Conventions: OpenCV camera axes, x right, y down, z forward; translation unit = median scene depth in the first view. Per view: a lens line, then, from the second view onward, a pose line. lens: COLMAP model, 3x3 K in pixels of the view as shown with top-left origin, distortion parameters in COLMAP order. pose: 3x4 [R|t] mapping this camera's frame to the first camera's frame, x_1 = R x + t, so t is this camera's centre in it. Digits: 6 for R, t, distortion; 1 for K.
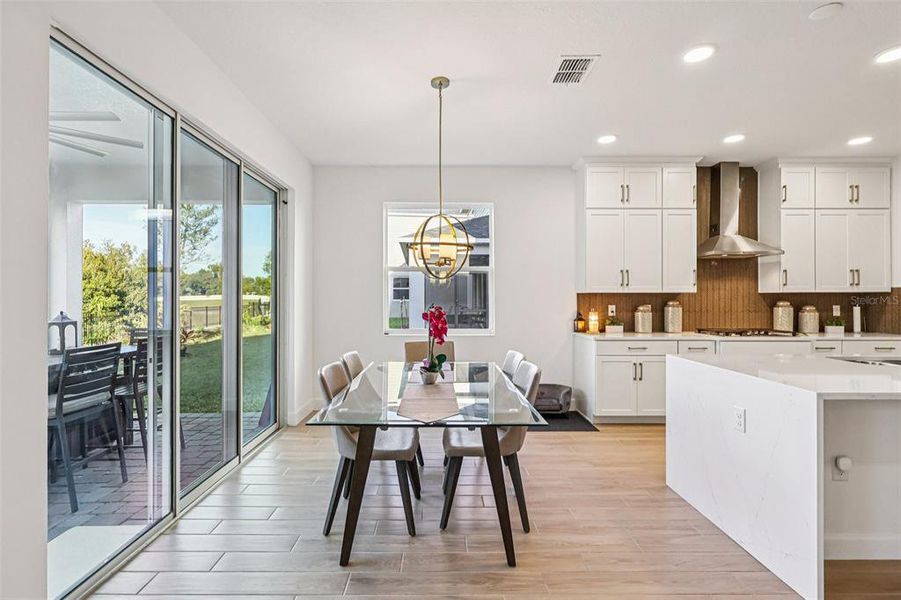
lens RADIAL K [[425.9, 0, 439.5], [0, 425.9, 297.2], [0, 0, 1]] dist [-0.000953, 0.001360]
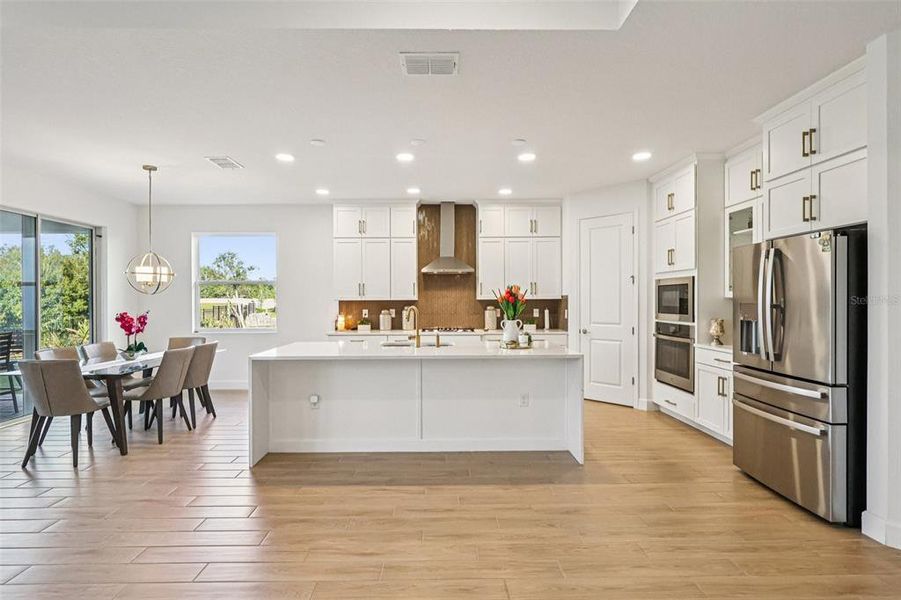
lens RADIAL K [[425.9, 0, 445.8], [0, 425.9, 301.4], [0, 0, 1]] dist [-0.000953, 0.001360]
pose [[0.999984, -0.004952, 0.002880, 0.680200], [0.004930, 0.999959, 0.007627, -0.015896], [-0.002917, -0.007612, 0.999967, -0.342566]]
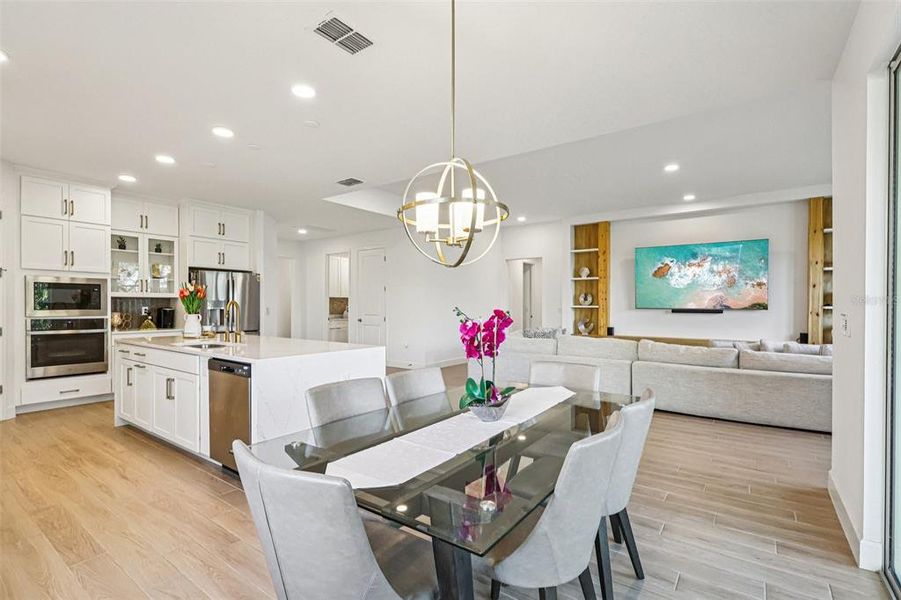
lens RADIAL K [[425.9, 0, 452.1], [0, 425.9, 309.5], [0, 0, 1]] dist [-0.000953, 0.001360]
pose [[-0.796077, -0.014394, 0.605025, -0.235941], [-0.009405, 0.999891, 0.011414, 0.001134], [-0.605123, 0.003396, -0.796125, 0.932678]]
